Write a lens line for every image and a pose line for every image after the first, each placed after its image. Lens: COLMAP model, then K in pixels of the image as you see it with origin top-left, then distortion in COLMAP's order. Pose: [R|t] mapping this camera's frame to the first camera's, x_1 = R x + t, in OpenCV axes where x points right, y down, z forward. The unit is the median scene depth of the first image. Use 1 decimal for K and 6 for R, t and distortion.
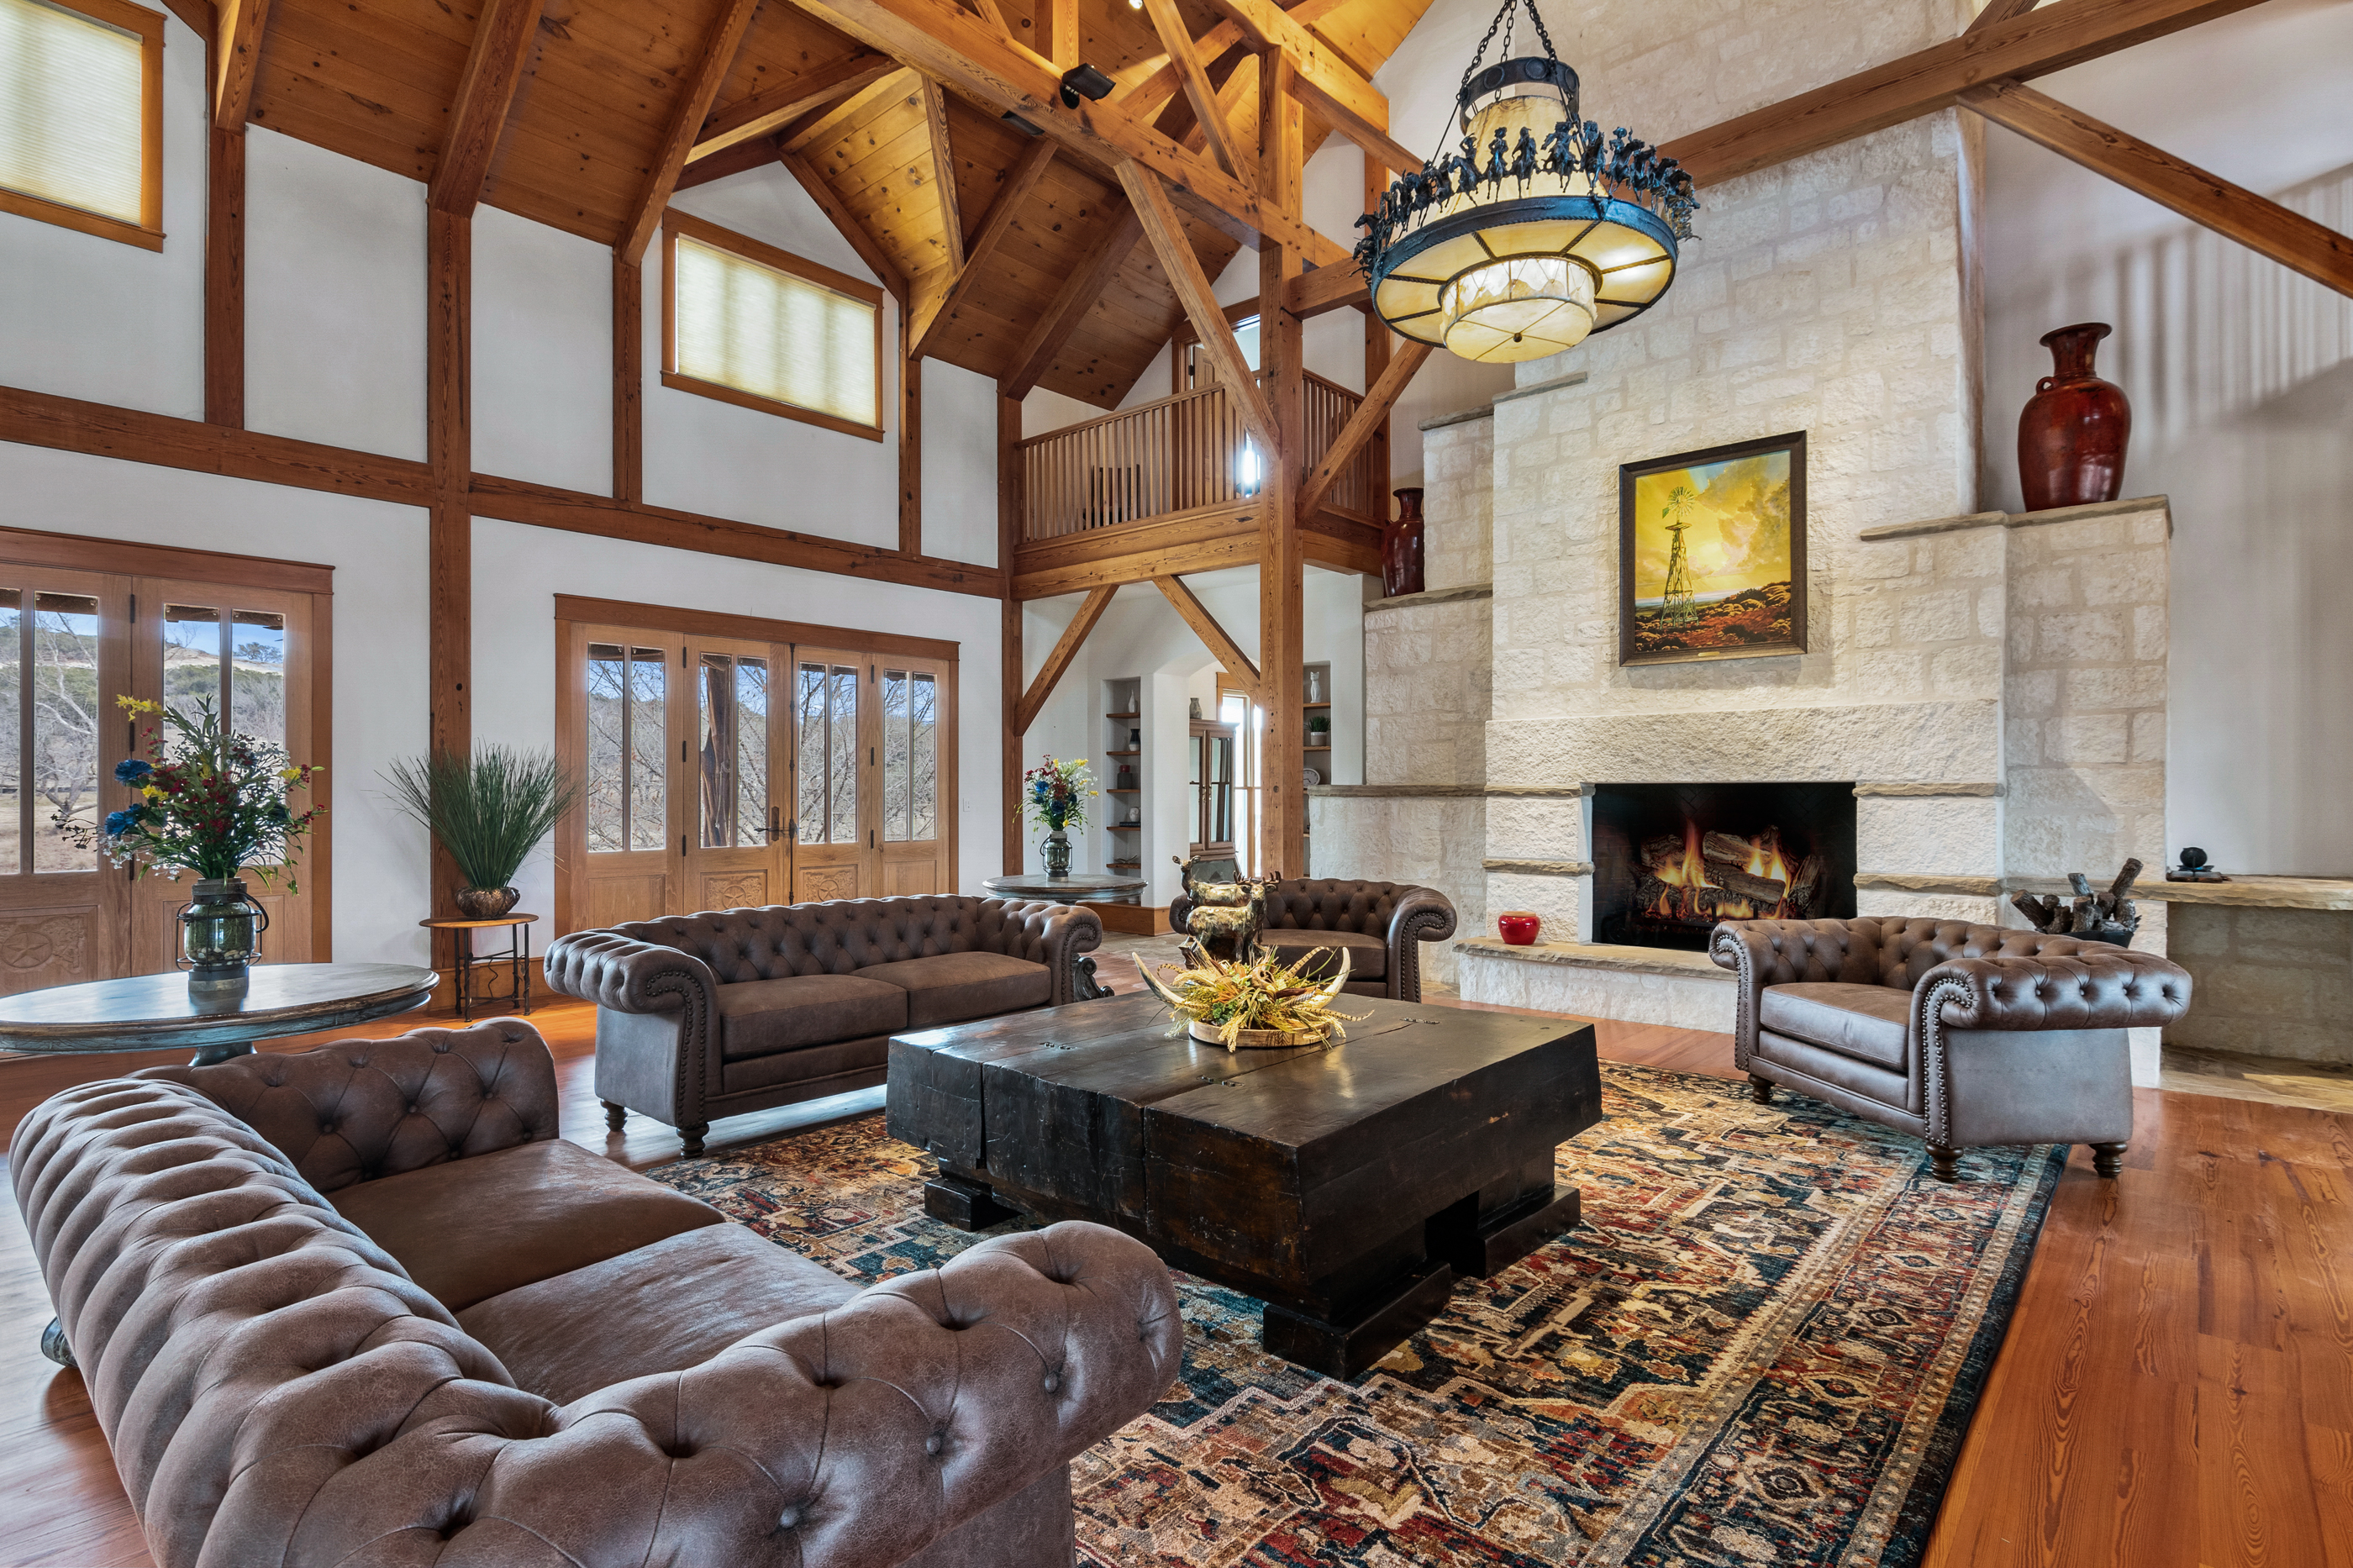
lens RADIAL K [[1169.4, 0, 1173.2], [0, 1169.4, 775.5], [0, 0, 1]] dist [0.016508, 0.000028]
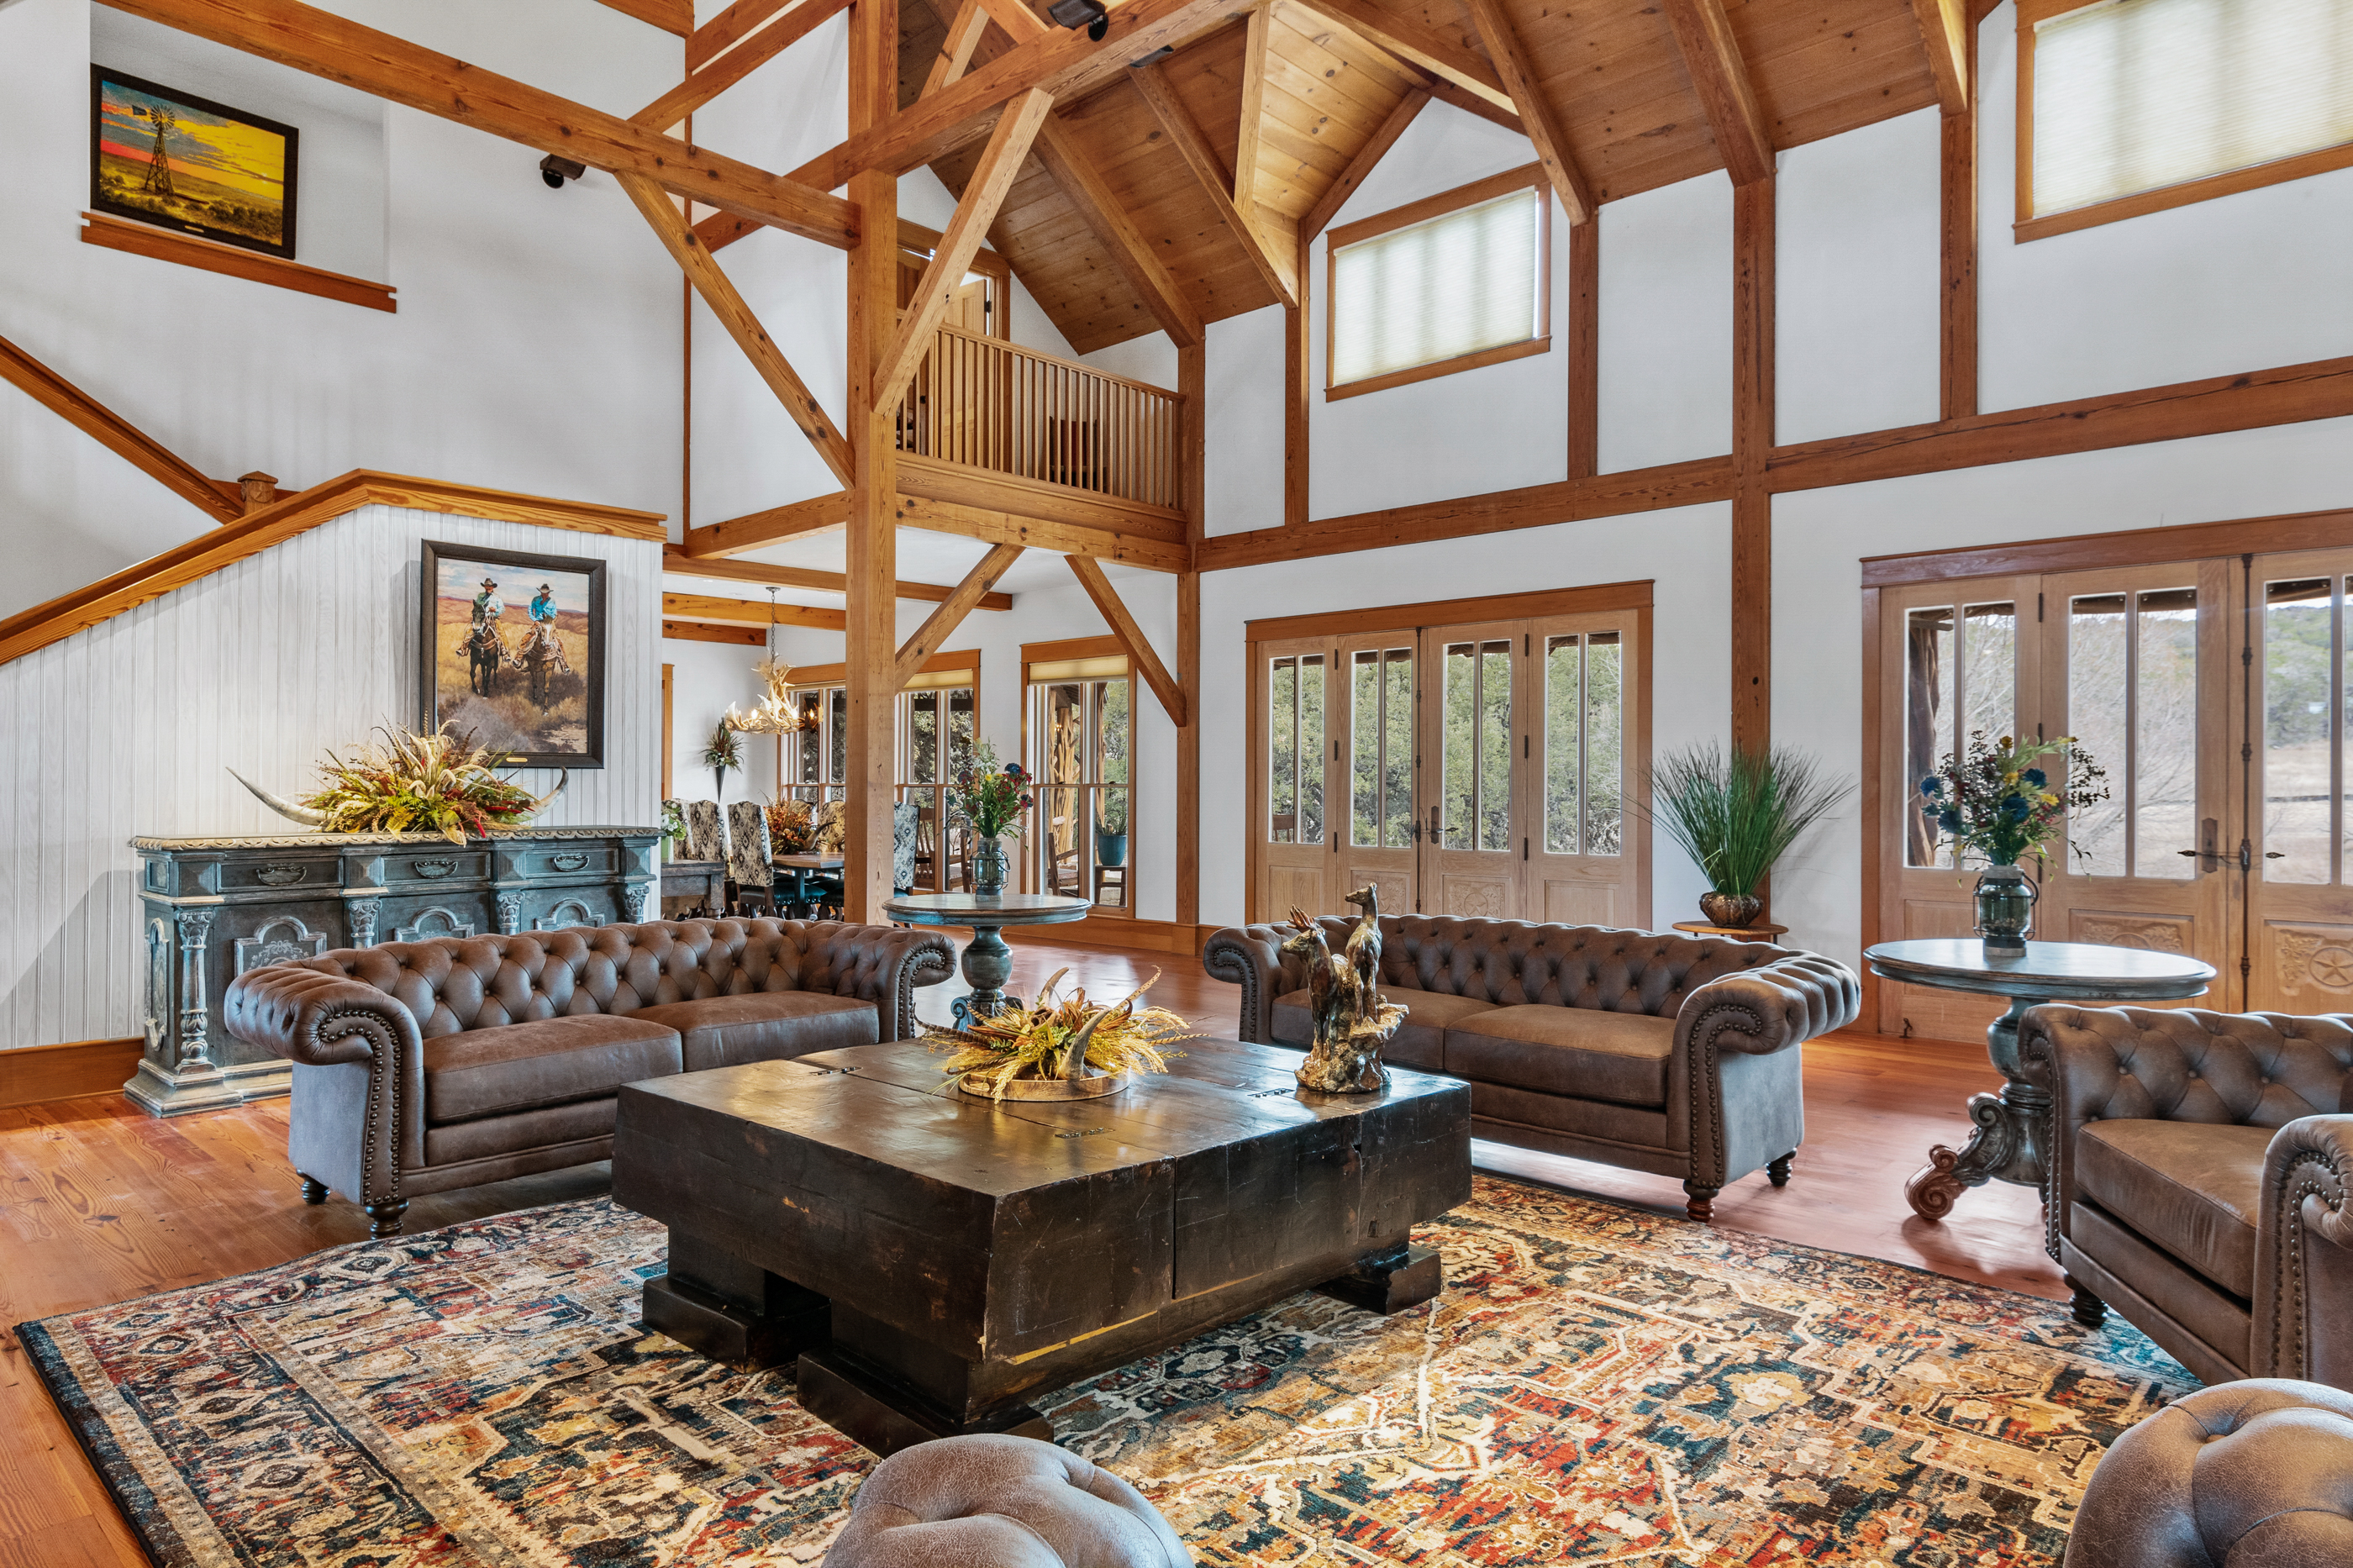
lens RADIAL K [[1403.1, 0, 1179.7], [0, 1403.1, 803.8], [0, 0, 1]] dist [-0.011217, 0.005686]
pose [[-0.034182, 0.009081, -0.999374, 0.777153], [0.005743, 0.999944, 0.008890, 0.014882], [0.999399, -0.005435, -0.034232, 0.843994]]
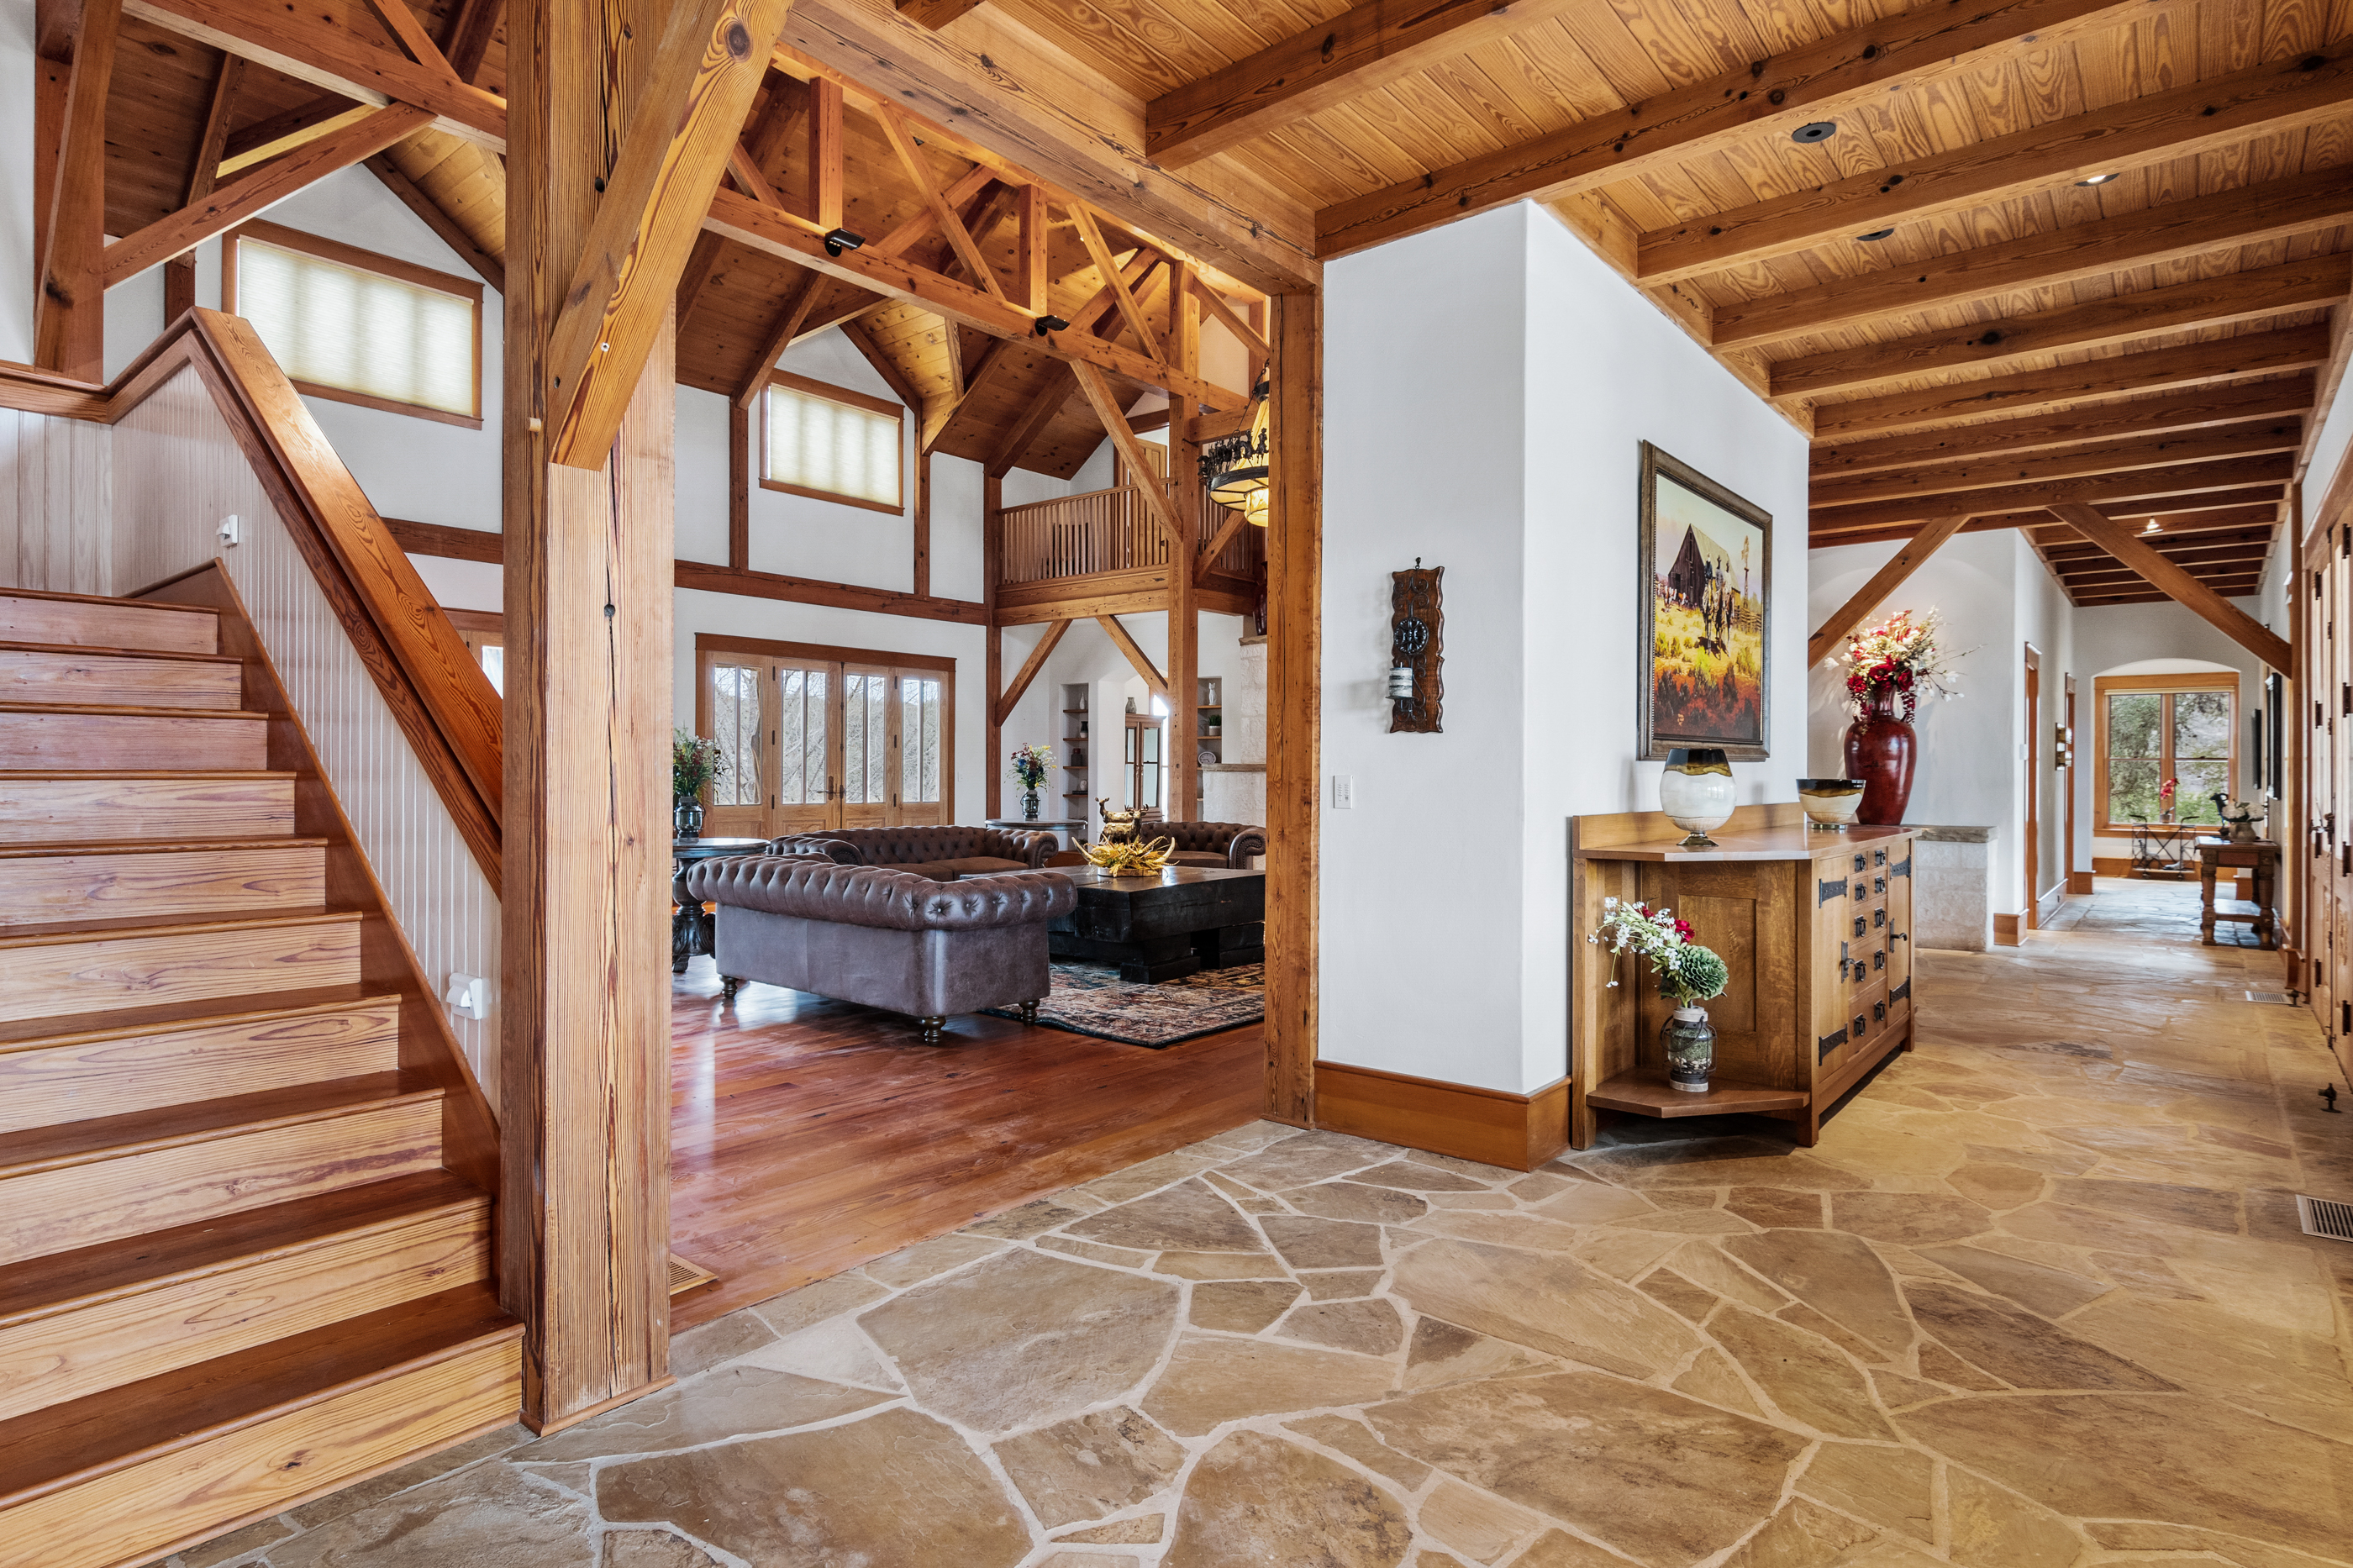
lens RADIAL K [[1227.1, 0, 1182.1], [0, 1227.1, 768.4], [0, 0, 1]] dist [0.006877, 0.000286]
pose [[0.999282, 0.005738, 0.037462, 0.033815], [-0.006117, 0.999931, 0.009999, -0.000451], [-0.037403, -0.010221, 0.999248, -0.520580]]
